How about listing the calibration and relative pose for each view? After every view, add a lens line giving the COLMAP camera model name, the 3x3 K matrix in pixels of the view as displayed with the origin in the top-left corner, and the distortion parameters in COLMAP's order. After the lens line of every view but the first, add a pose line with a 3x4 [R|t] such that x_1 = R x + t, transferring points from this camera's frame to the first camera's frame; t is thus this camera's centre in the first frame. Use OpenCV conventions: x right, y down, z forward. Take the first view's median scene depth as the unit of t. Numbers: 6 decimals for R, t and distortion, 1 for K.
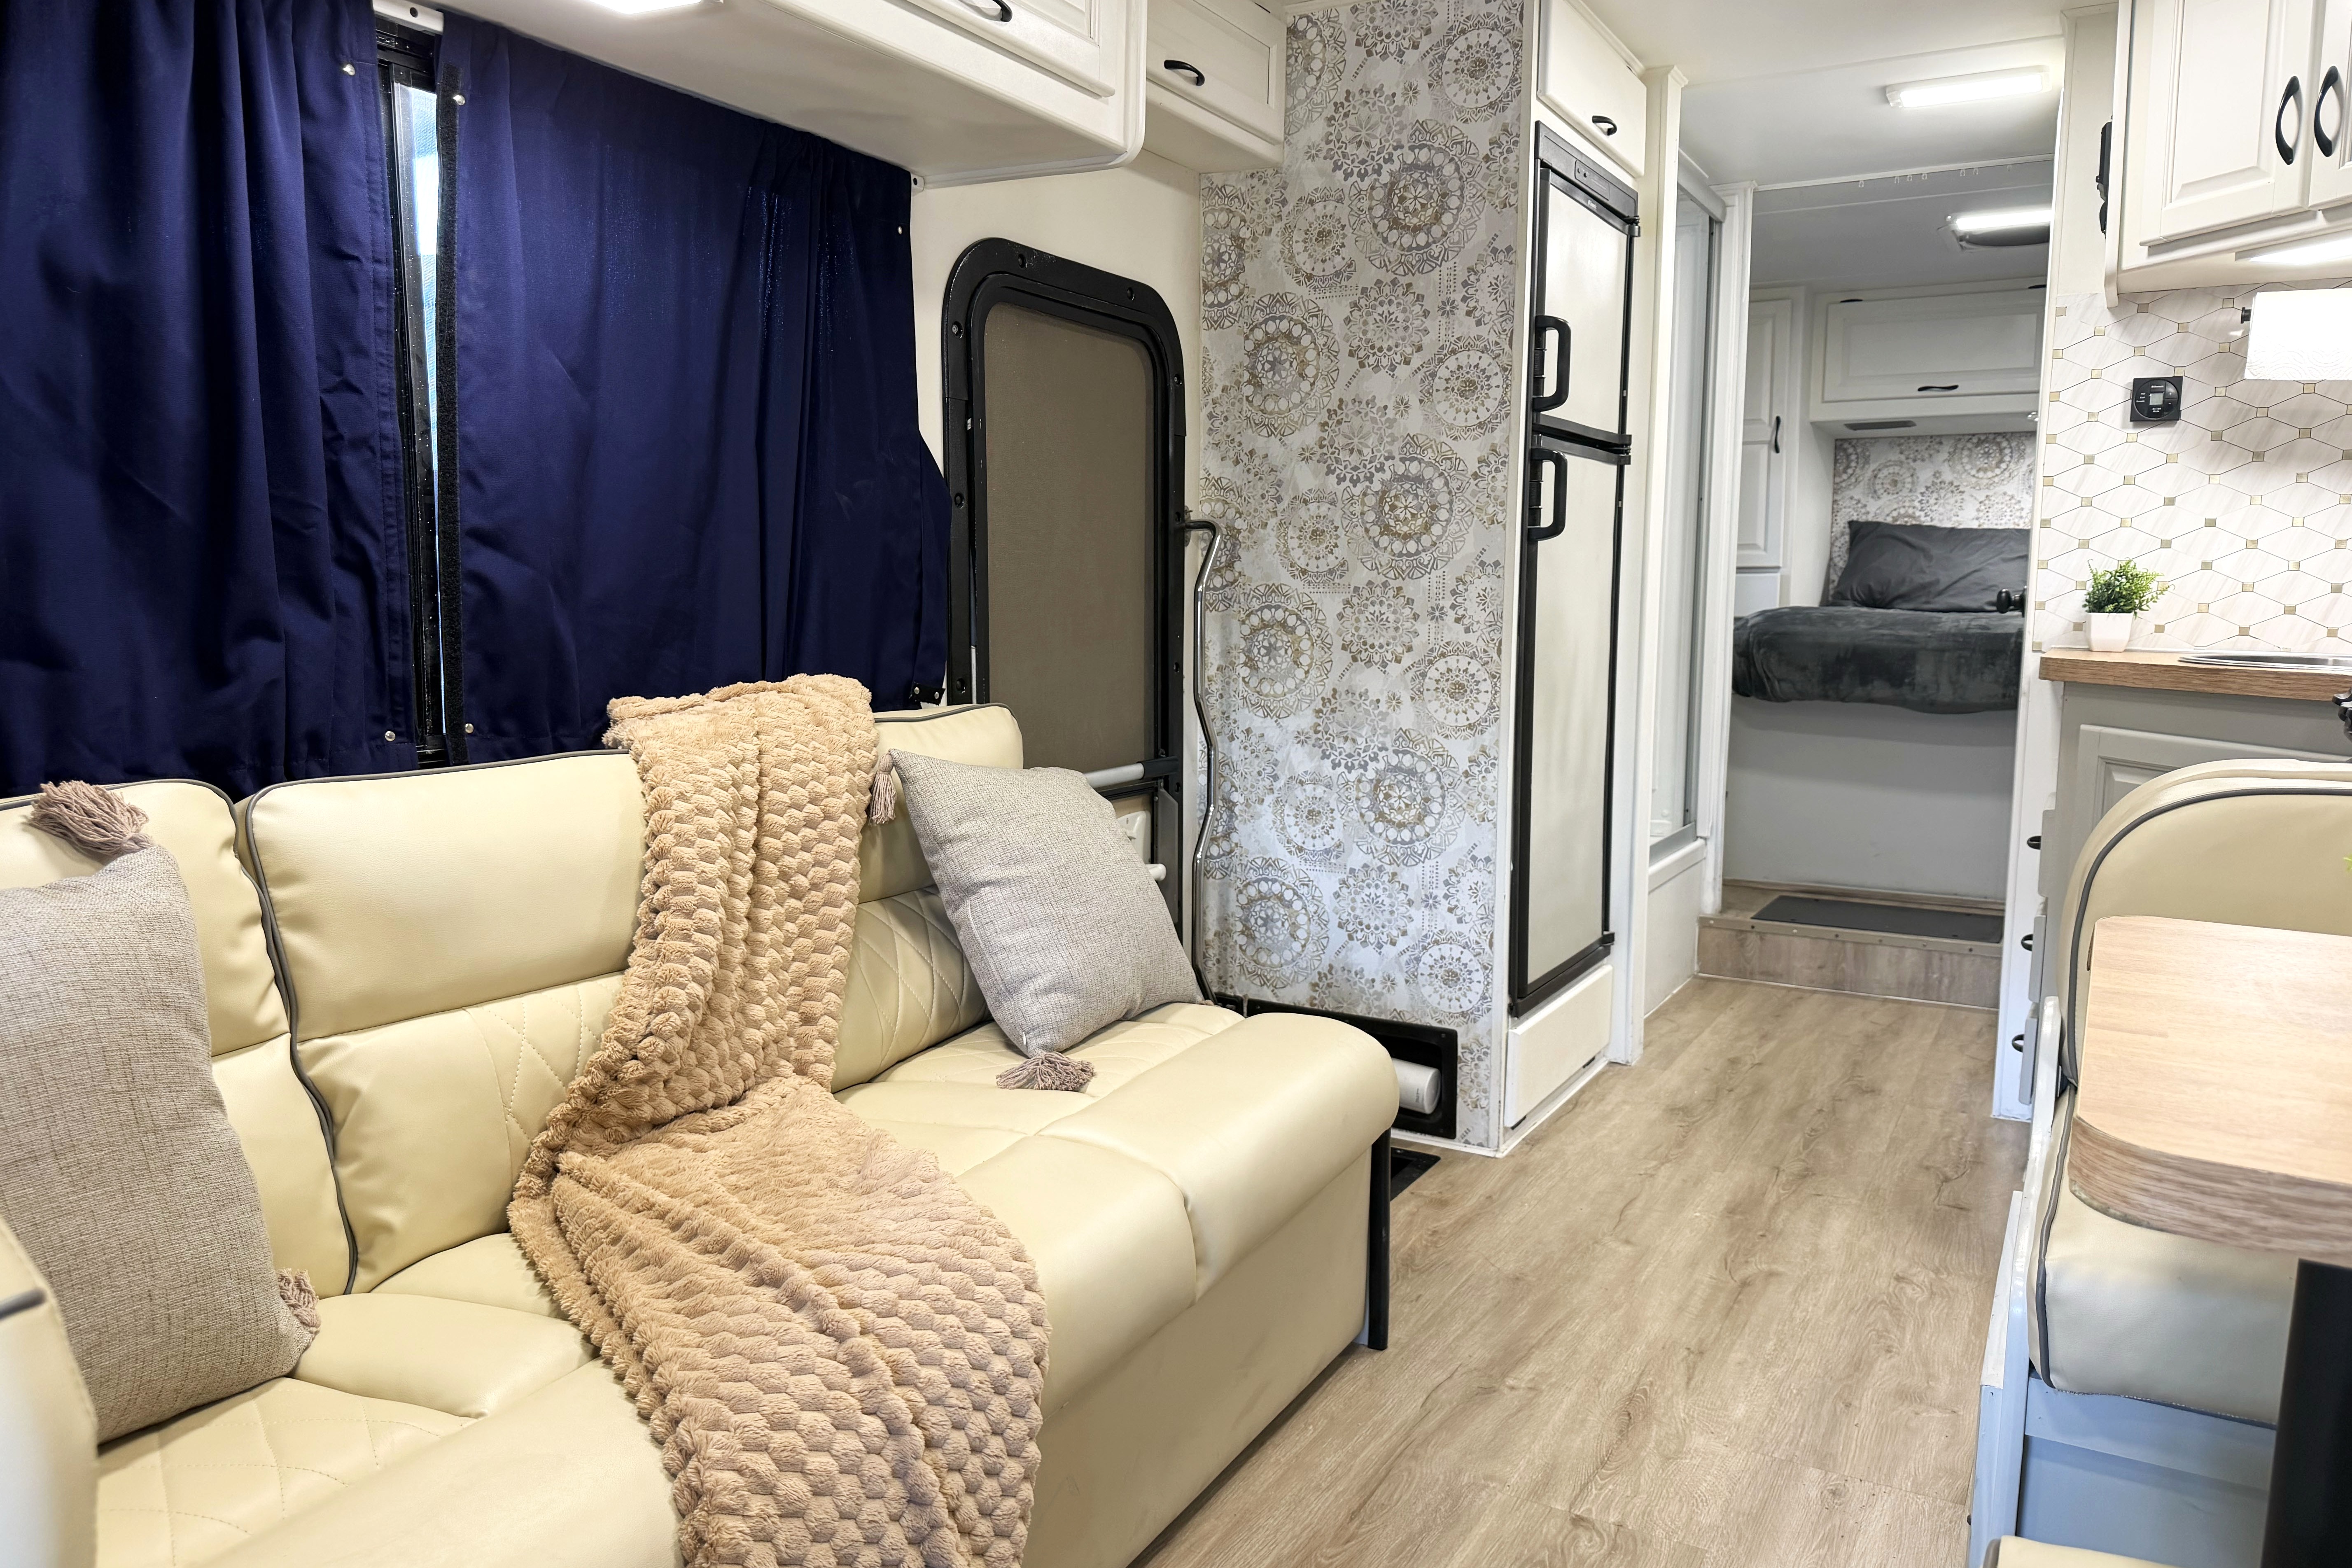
lens RADIAL K [[1643.7, 0, 1178.3], [0, 1643.7, 771.0], [0, 0, 1]] dist [0.109327, -0.151532]
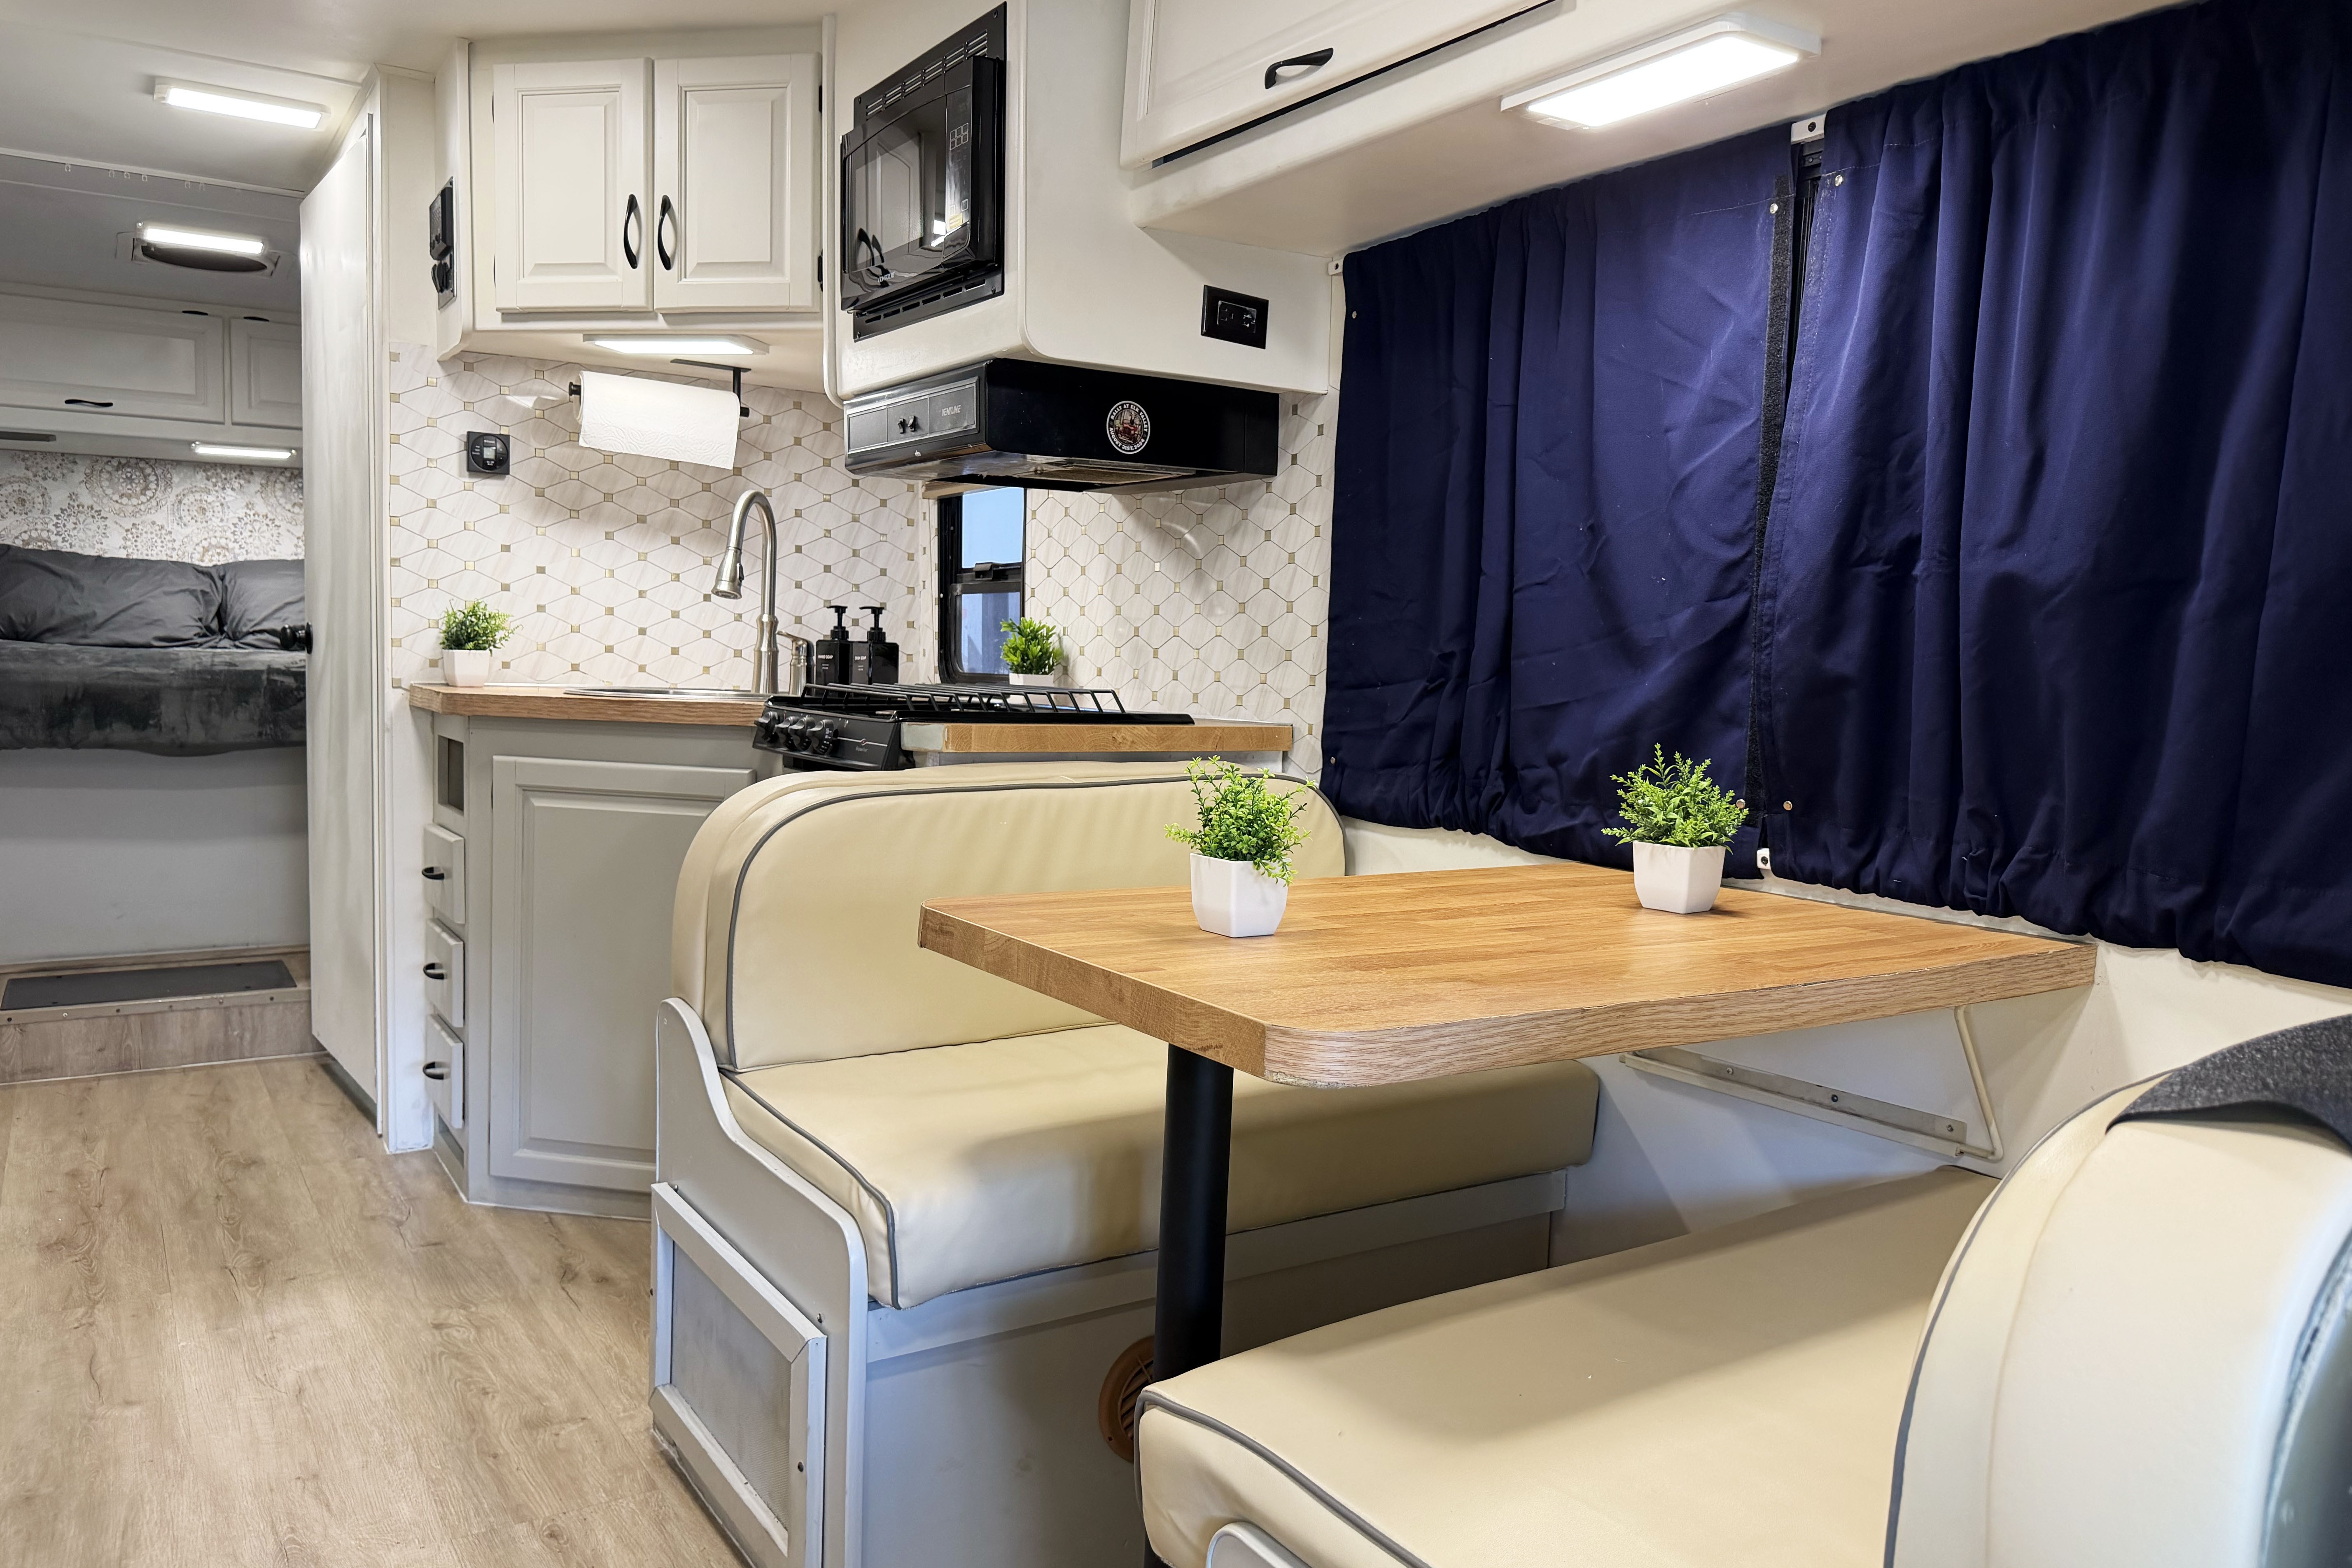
lens RADIAL K [[1645.7, 0, 1176.0], [0, 1645.7, 784.0], [0, 0, 1]] dist [0.091917, -0.149780]
pose [[0.449534, -0.064953, 0.890899, -0.186898], [0.077051, 0.996455, 0.033770, -0.011144], [-0.889934, 0.053465, 0.452945, 0.126247]]
